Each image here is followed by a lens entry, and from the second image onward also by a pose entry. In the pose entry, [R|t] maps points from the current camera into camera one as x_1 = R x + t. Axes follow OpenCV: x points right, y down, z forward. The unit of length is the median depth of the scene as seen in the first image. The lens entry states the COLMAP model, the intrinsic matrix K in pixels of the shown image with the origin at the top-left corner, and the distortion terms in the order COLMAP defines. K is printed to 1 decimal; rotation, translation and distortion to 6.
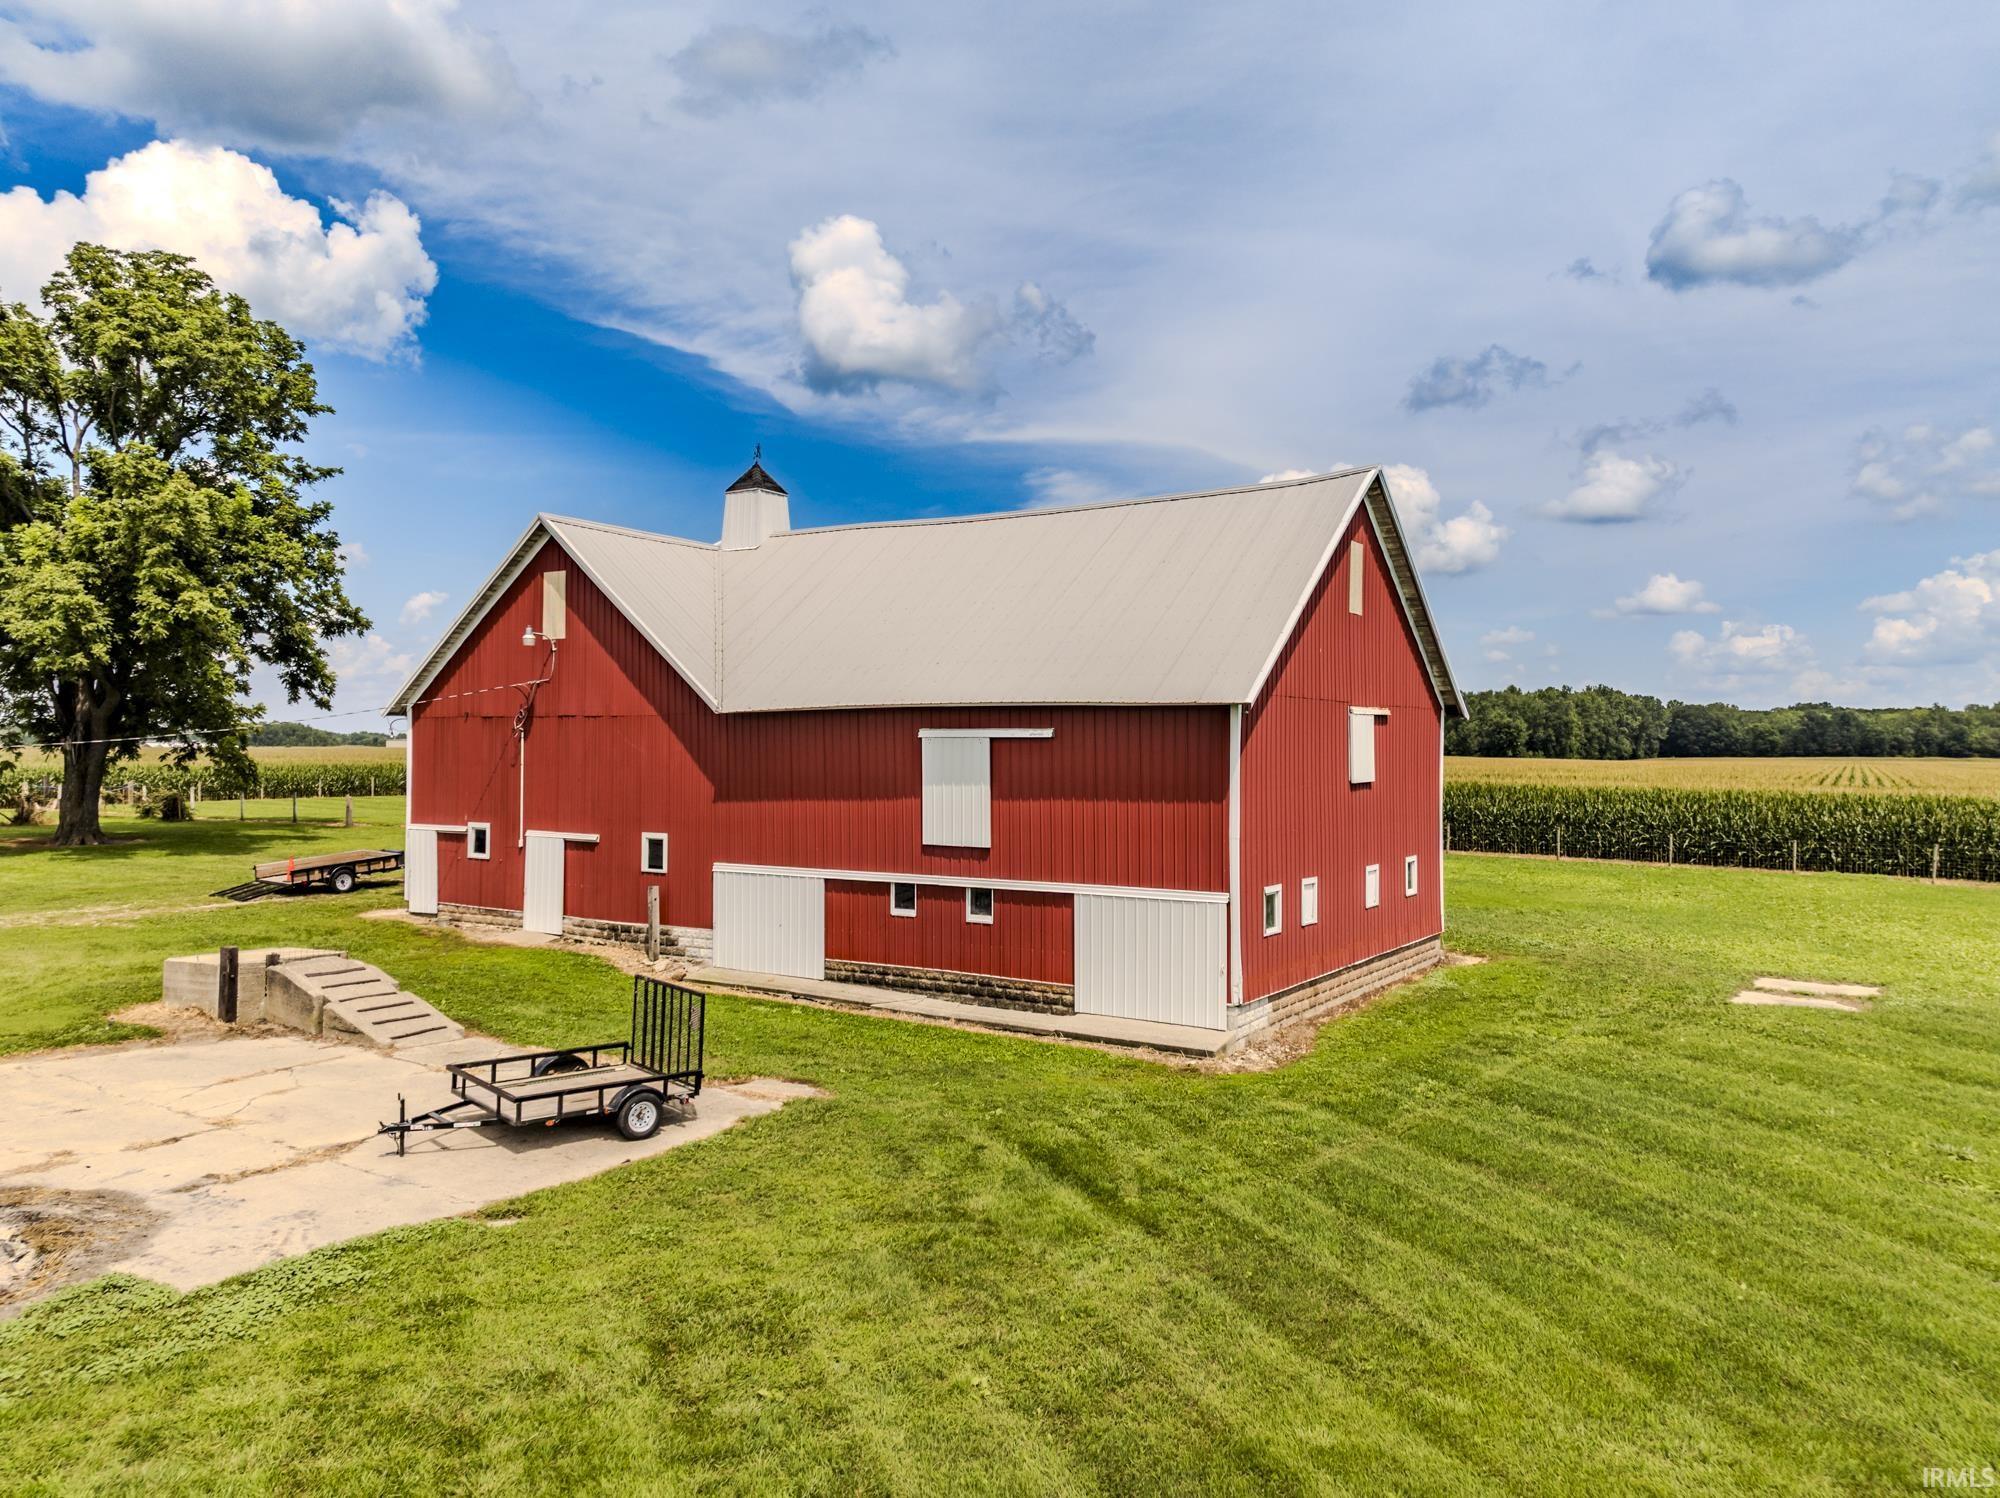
lens RADIAL K [[1389.0, 0, 1000.0], [0, 1389.0, 749.0], [0, 0, 1]] dist [0.055821, -0.002342]
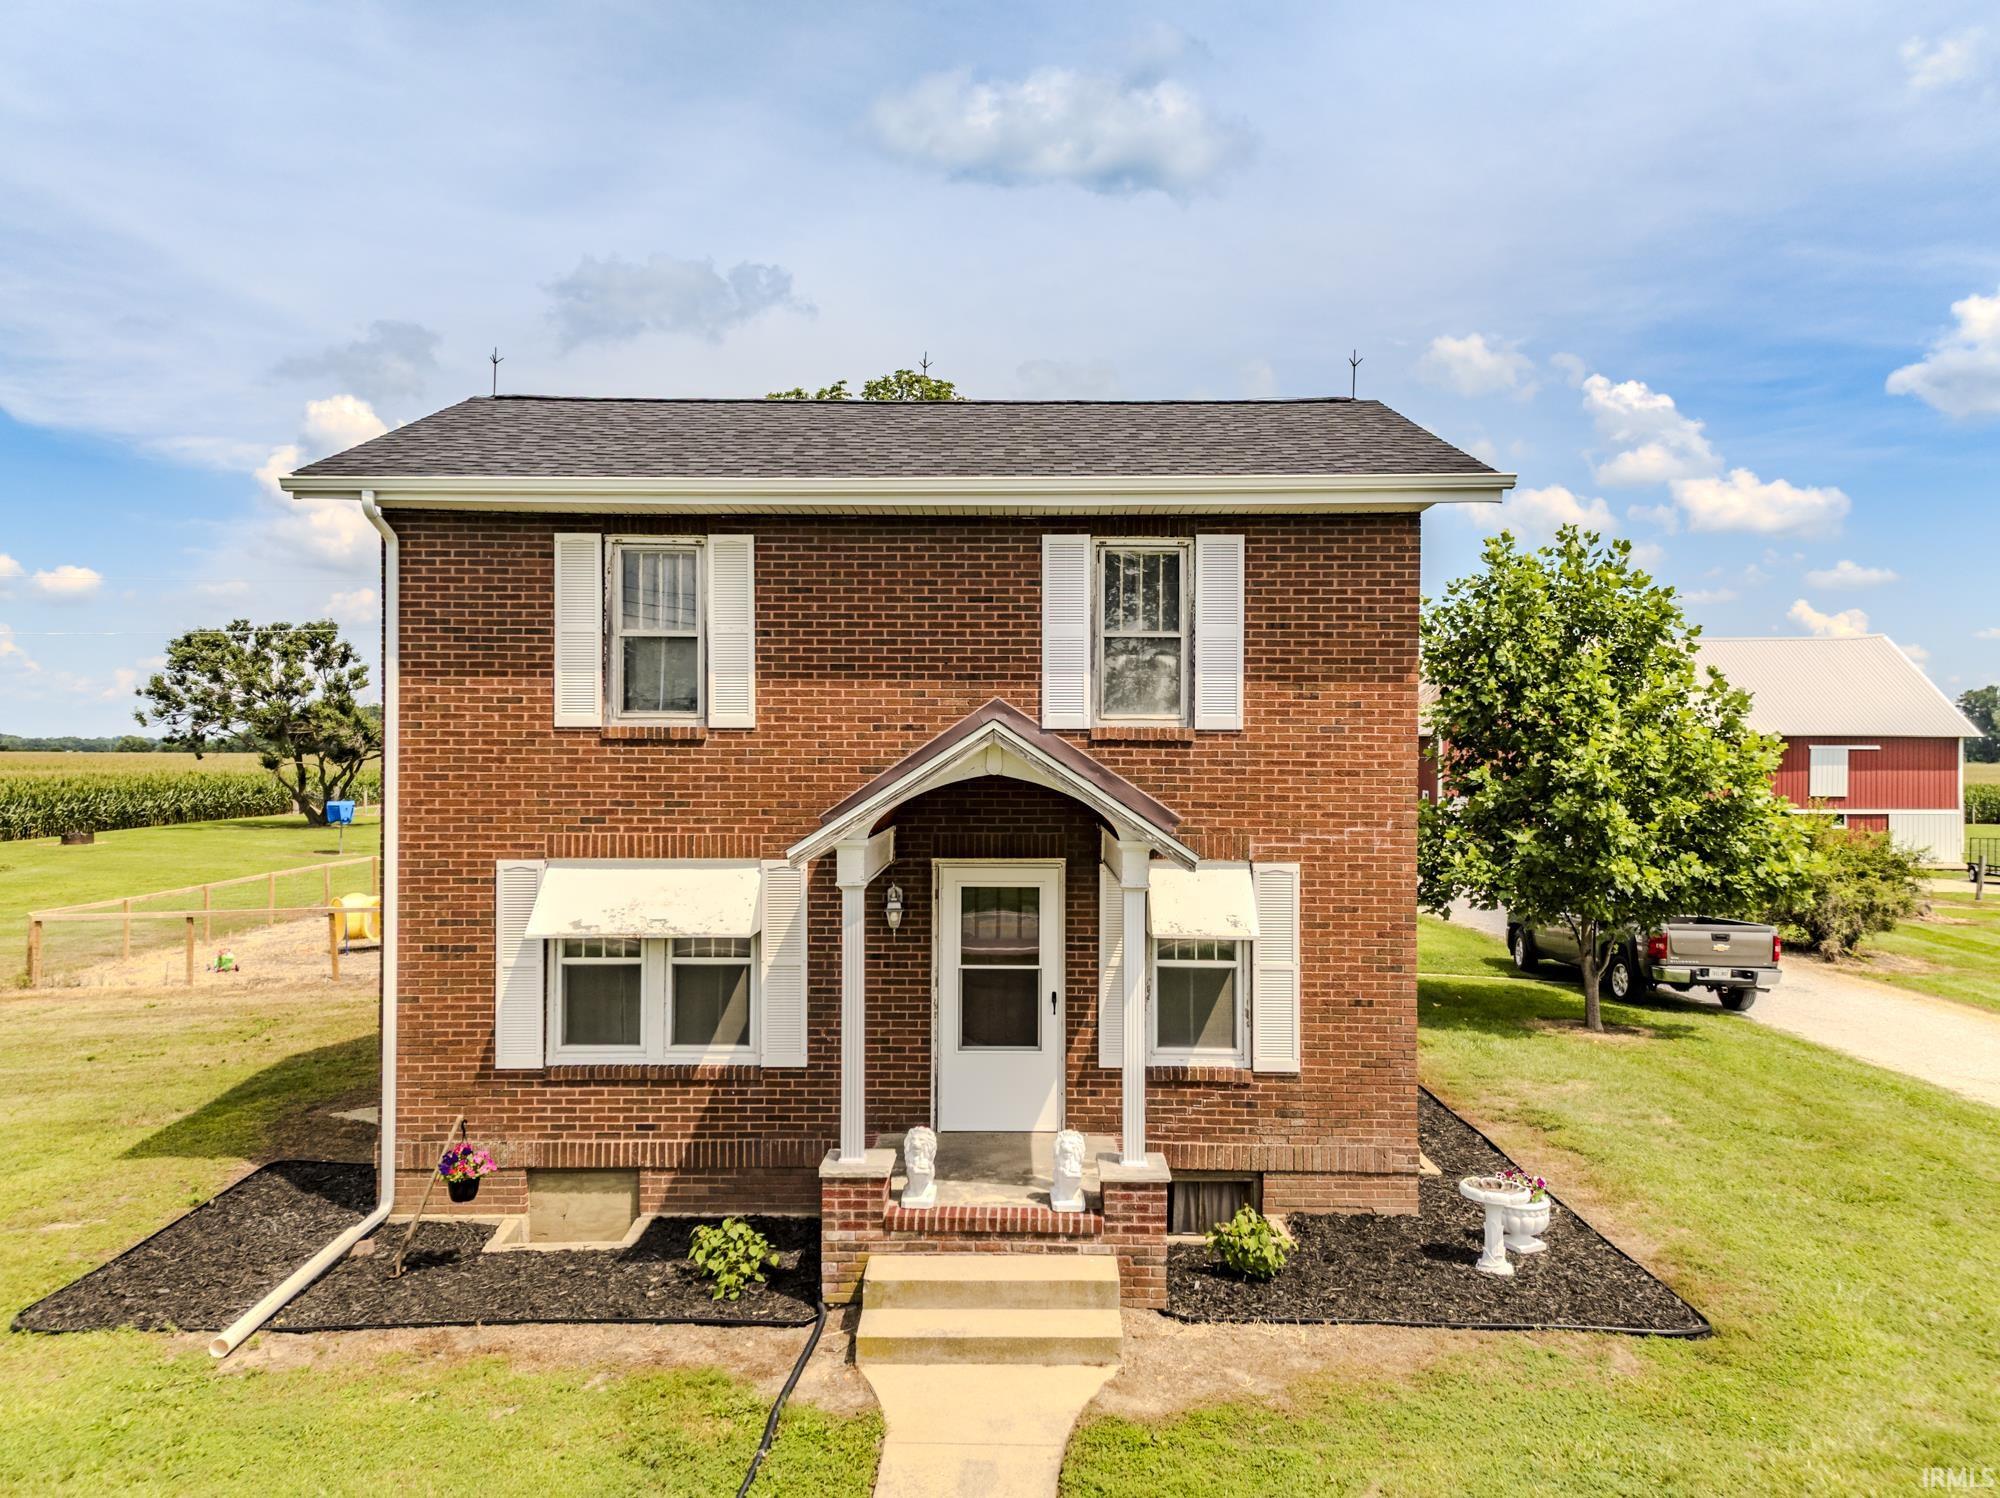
lens RADIAL K [[1417.2, 0, 1007.7], [0, 1417.2, 749.8], [0, 0, 1]] dist [0.063666, 0.001924]
pose [[0.830072, 0.001022, 0.557655, -2.254400], [-0.000760, 0.999999, -0.000703, -0.004640], [-0.557655, 0.000159, 0.830073, -0.211782]]
